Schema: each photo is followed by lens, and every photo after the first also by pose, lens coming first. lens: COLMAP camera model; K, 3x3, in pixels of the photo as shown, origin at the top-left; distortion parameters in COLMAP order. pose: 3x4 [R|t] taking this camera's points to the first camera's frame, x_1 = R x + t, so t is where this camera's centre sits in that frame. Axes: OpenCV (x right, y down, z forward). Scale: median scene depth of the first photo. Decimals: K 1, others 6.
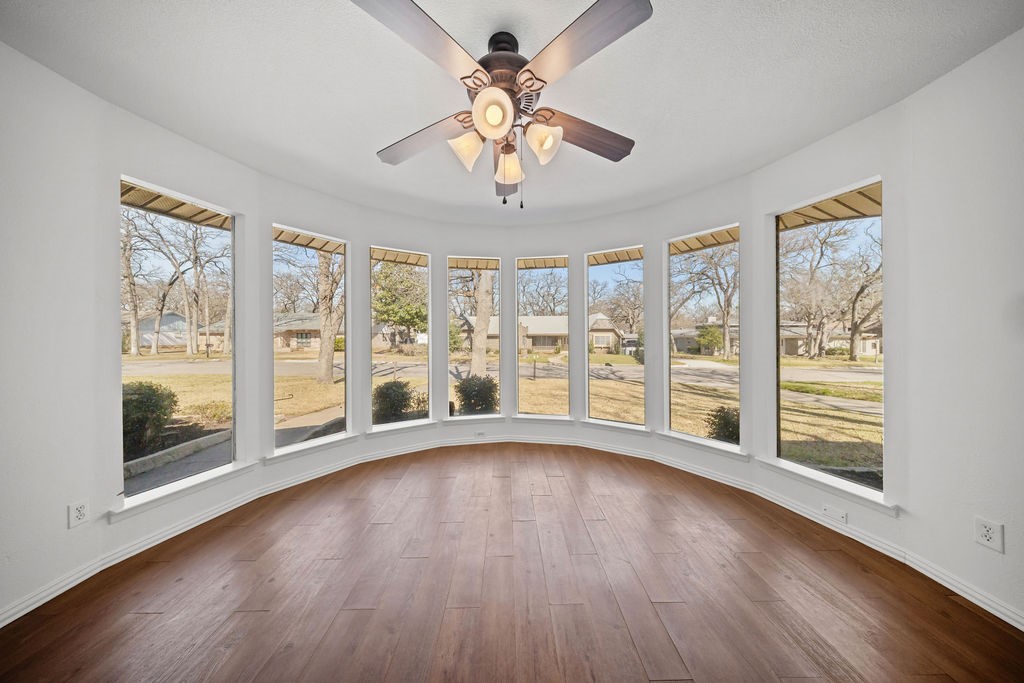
lens RADIAL K [[299.8, 0, 516.0], [0, 299.8, 334.7], [0, 0, 1]] dist [0.001362, -0.000477]
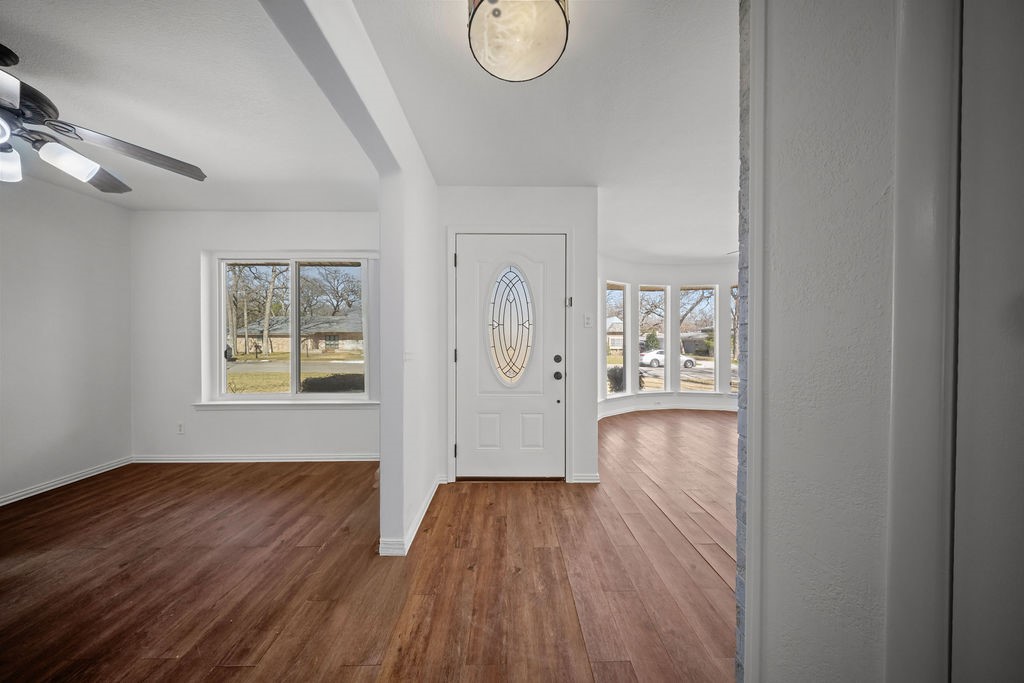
lens RADIAL K [[299.8, 0, 516.0], [0, 299.8, 337.0], [0, 0, 1]] dist [0.001362, -0.000477]
pose [[0.999849, 0.001786, 0.017272, -0.091717], [-0.001766, 0.999998, -0.001212, 0.000565], [-0.017274, 0.001181, 0.999850, -0.052537]]
